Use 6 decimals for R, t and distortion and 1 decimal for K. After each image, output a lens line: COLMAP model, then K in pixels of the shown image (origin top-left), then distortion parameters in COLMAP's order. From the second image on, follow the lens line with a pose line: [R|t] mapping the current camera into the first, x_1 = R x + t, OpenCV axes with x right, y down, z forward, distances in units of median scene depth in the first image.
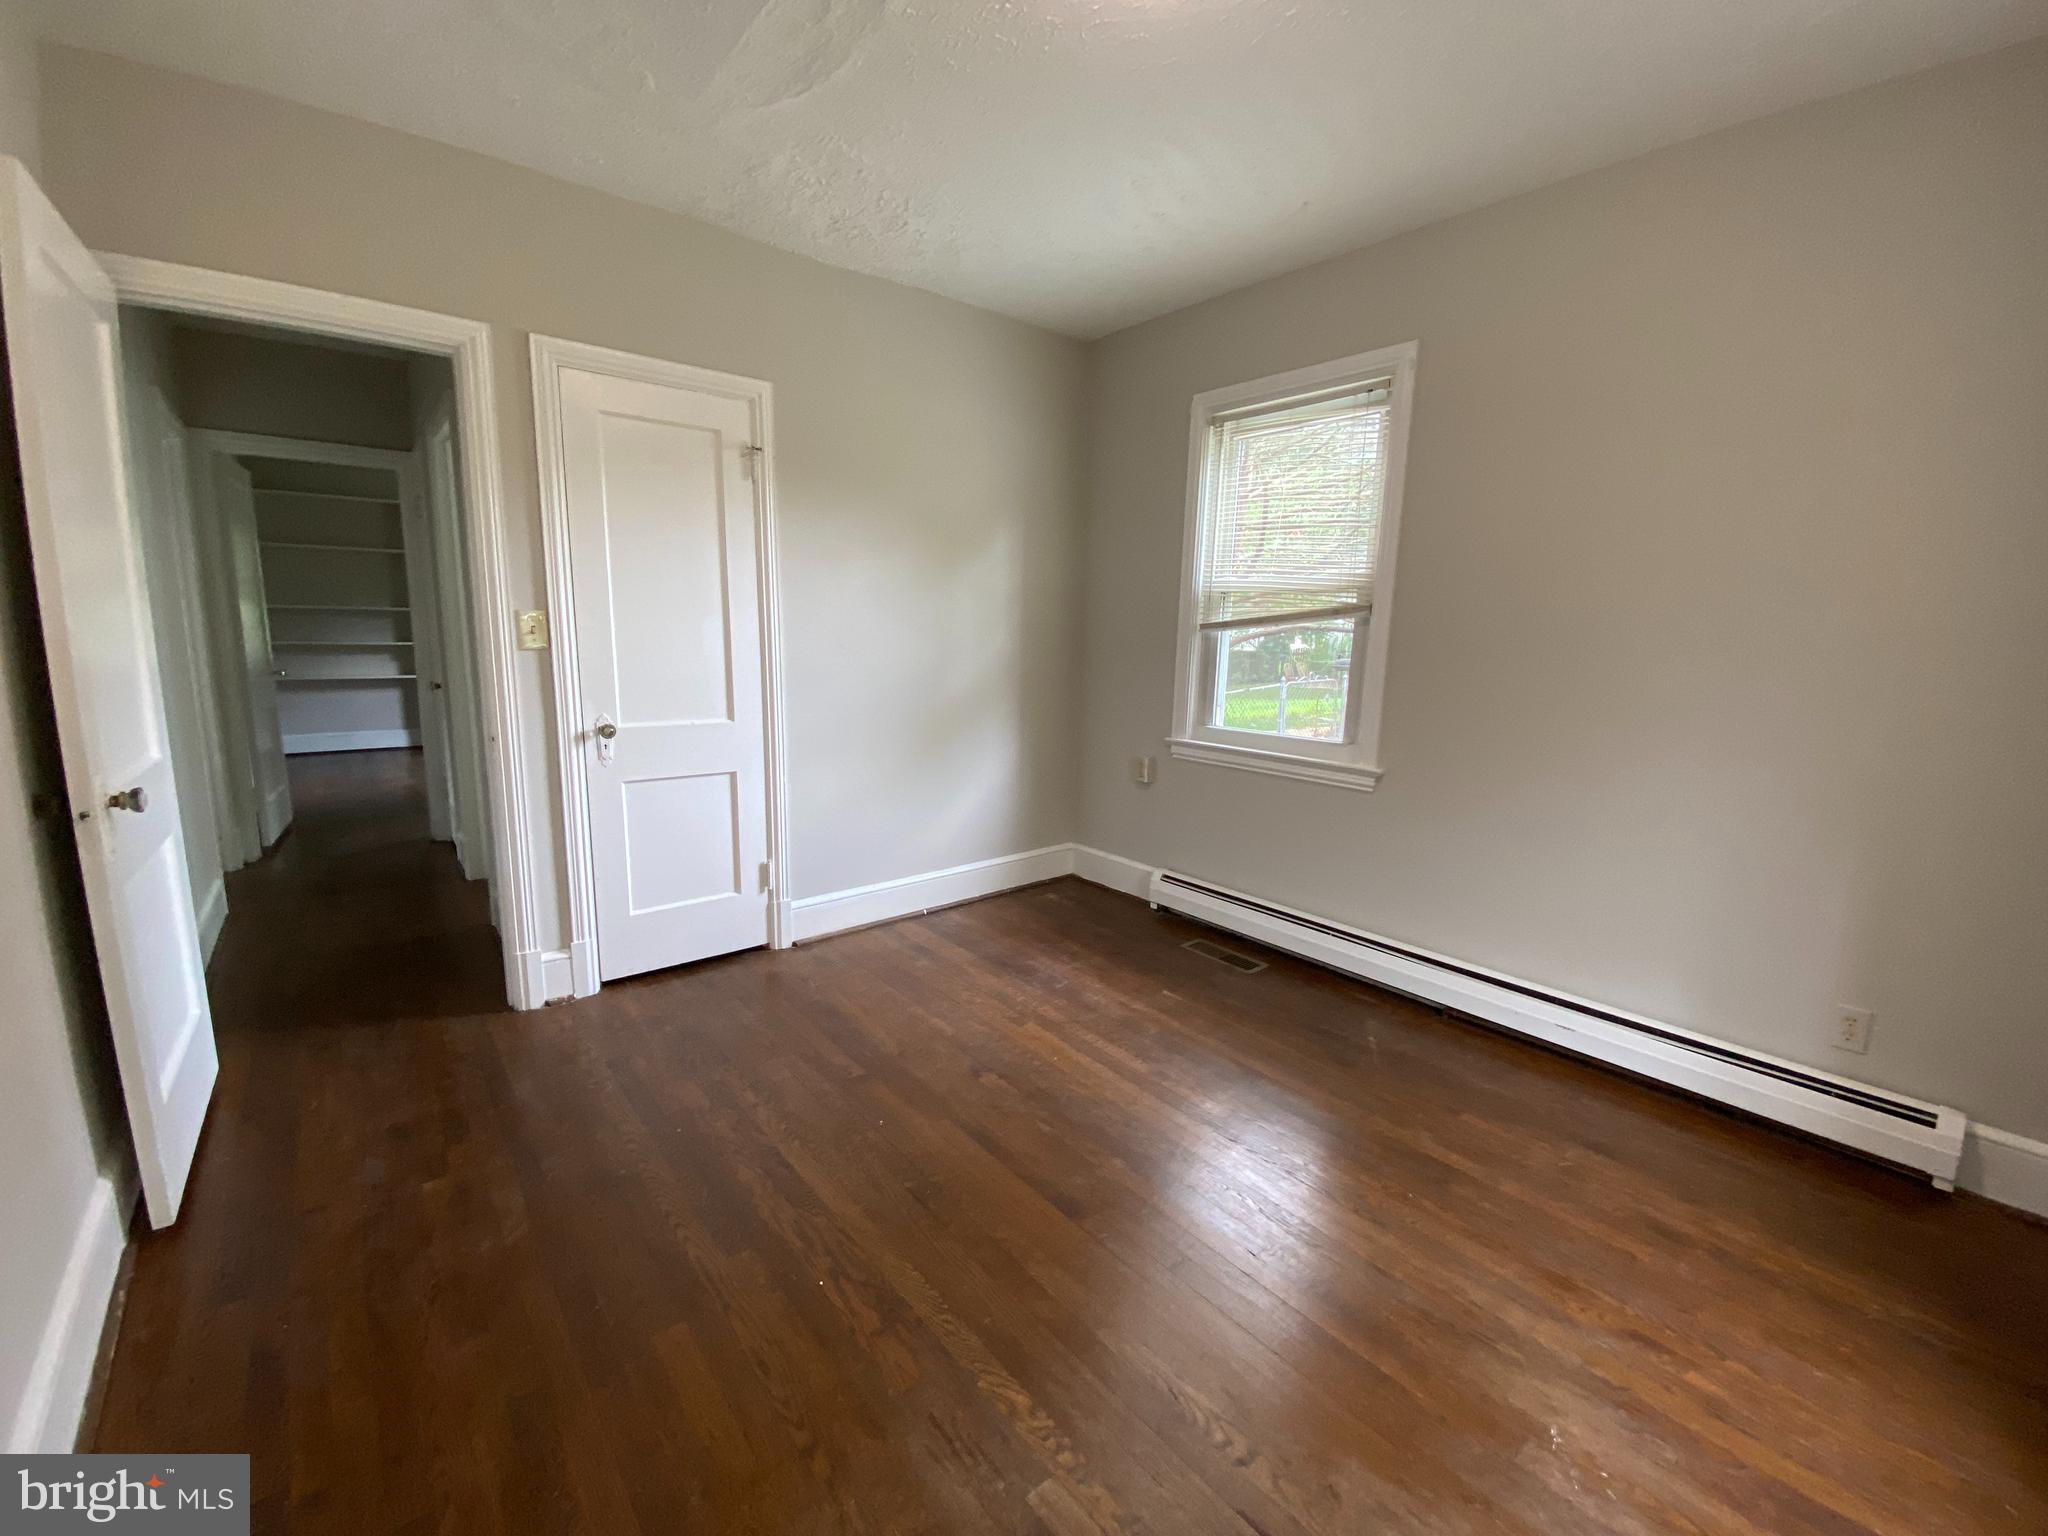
lens RADIAL K [[826.7, 0, 1020.1], [0, 826.7, 768.8], [0, 0, 1]] dist [0.038357, -0.024373]
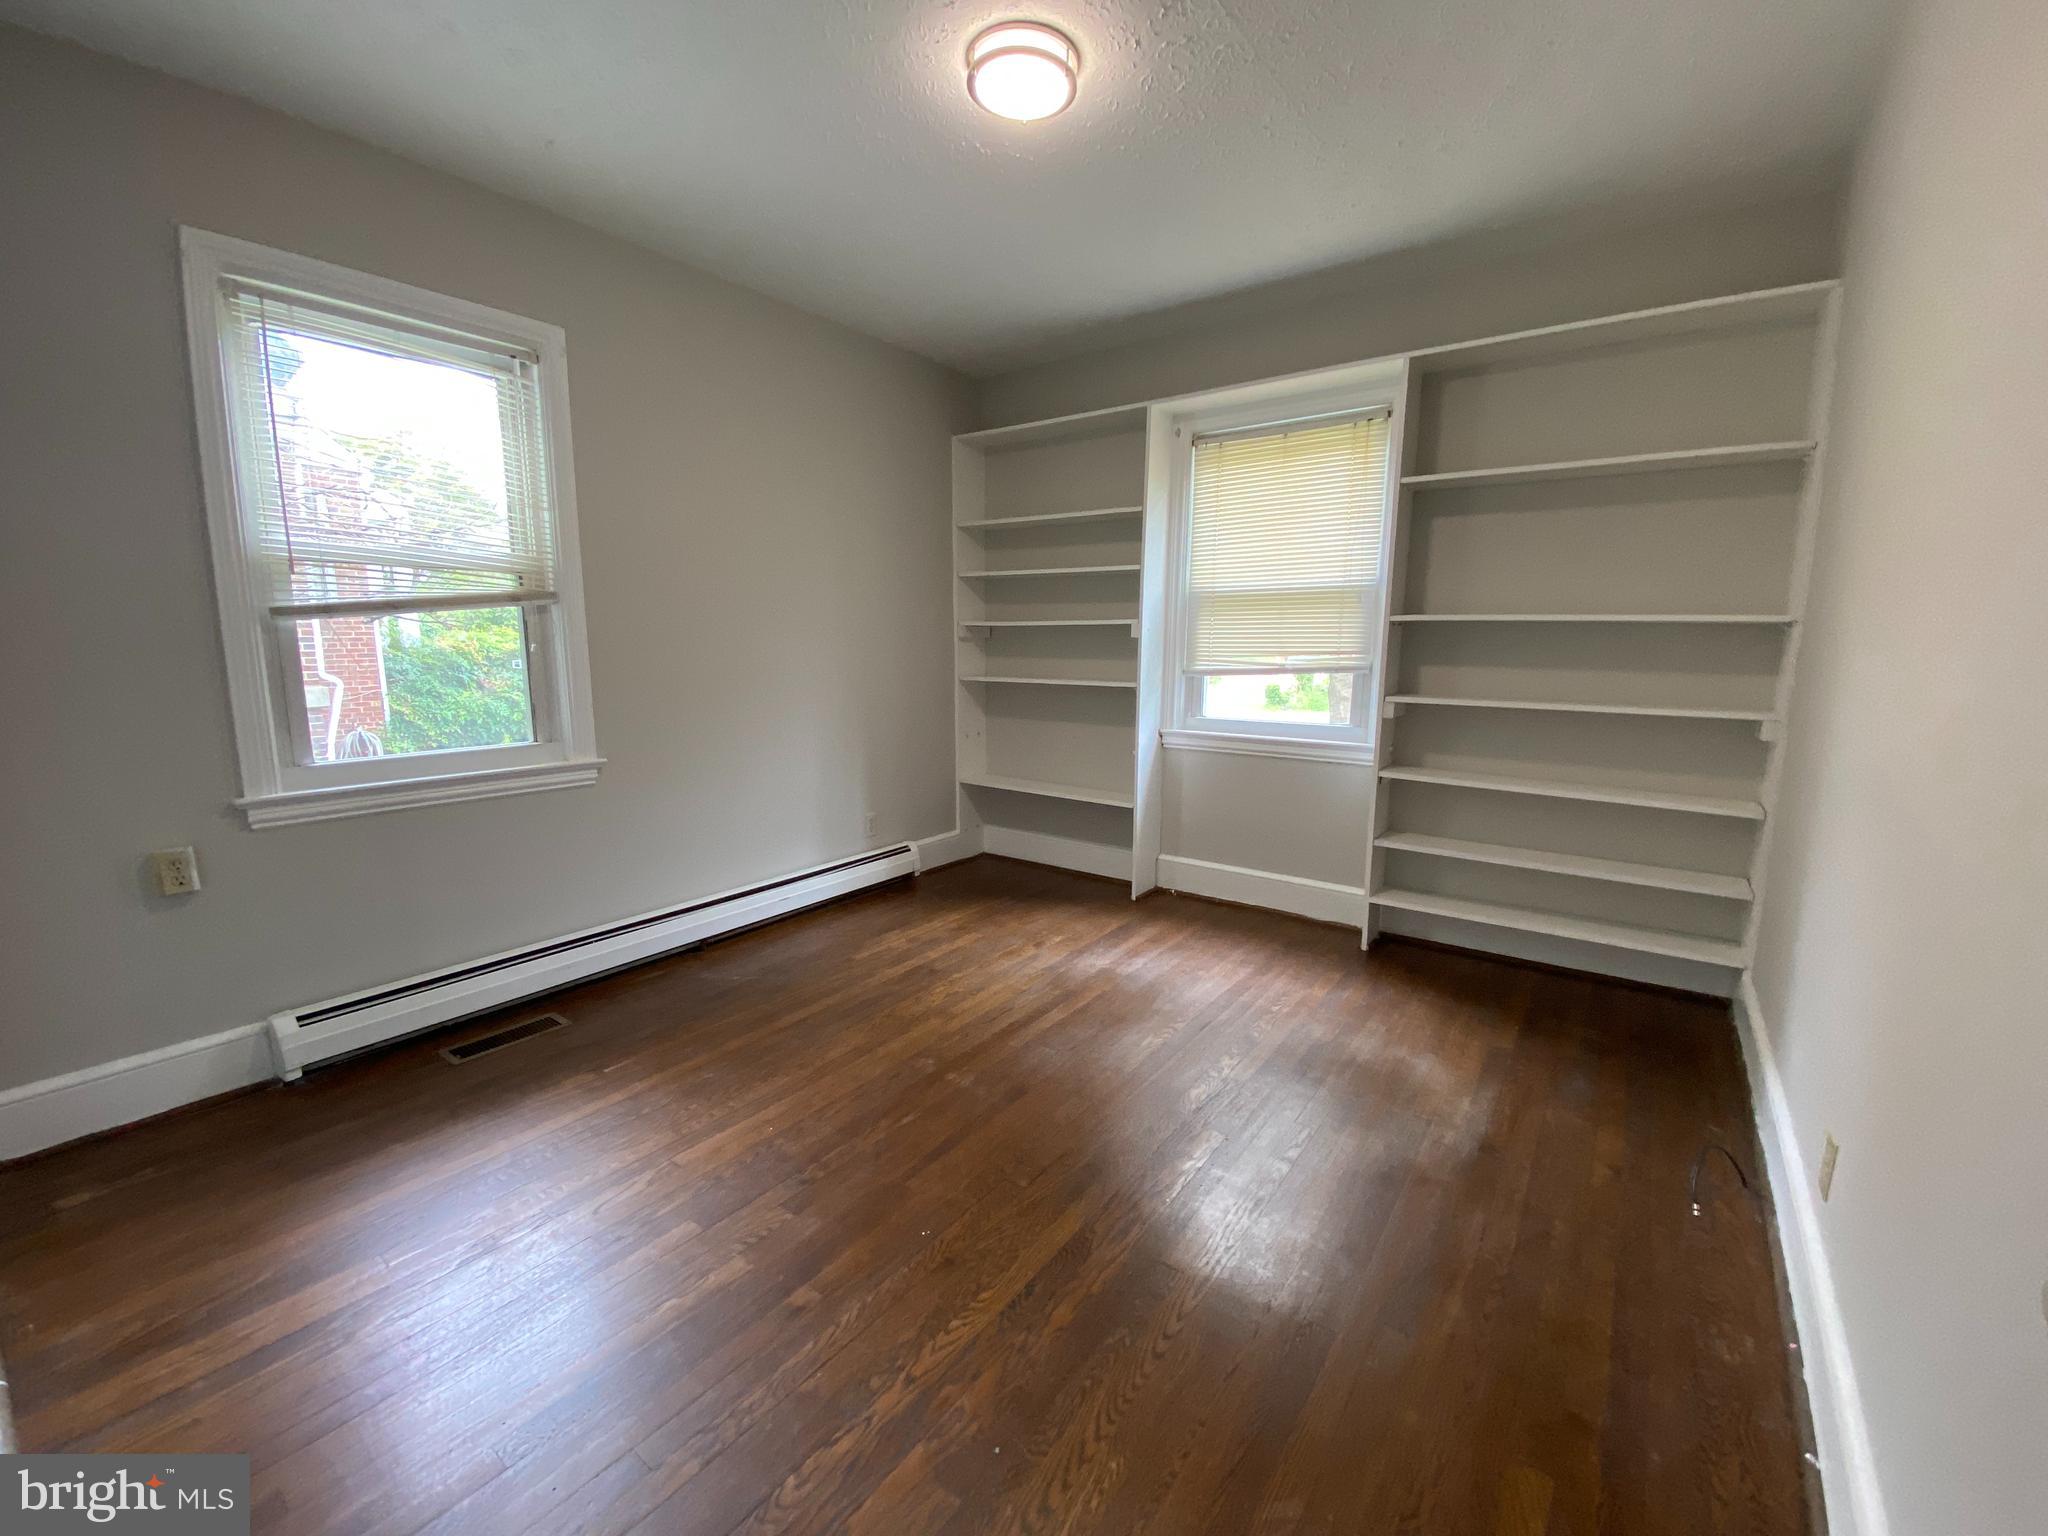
lens RADIAL K [[834.9, 0, 1024.0], [0, 834.9, 768.0], [0, 0, 1]] dist [0.028800, -0.023378]
pose [[-0.245154, -0.169097, 0.954623, -0.668104], [0.156923, 0.964766, 0.211193, -0.124497], [-0.956700, 0.201577, -0.209980, 0.741878]]
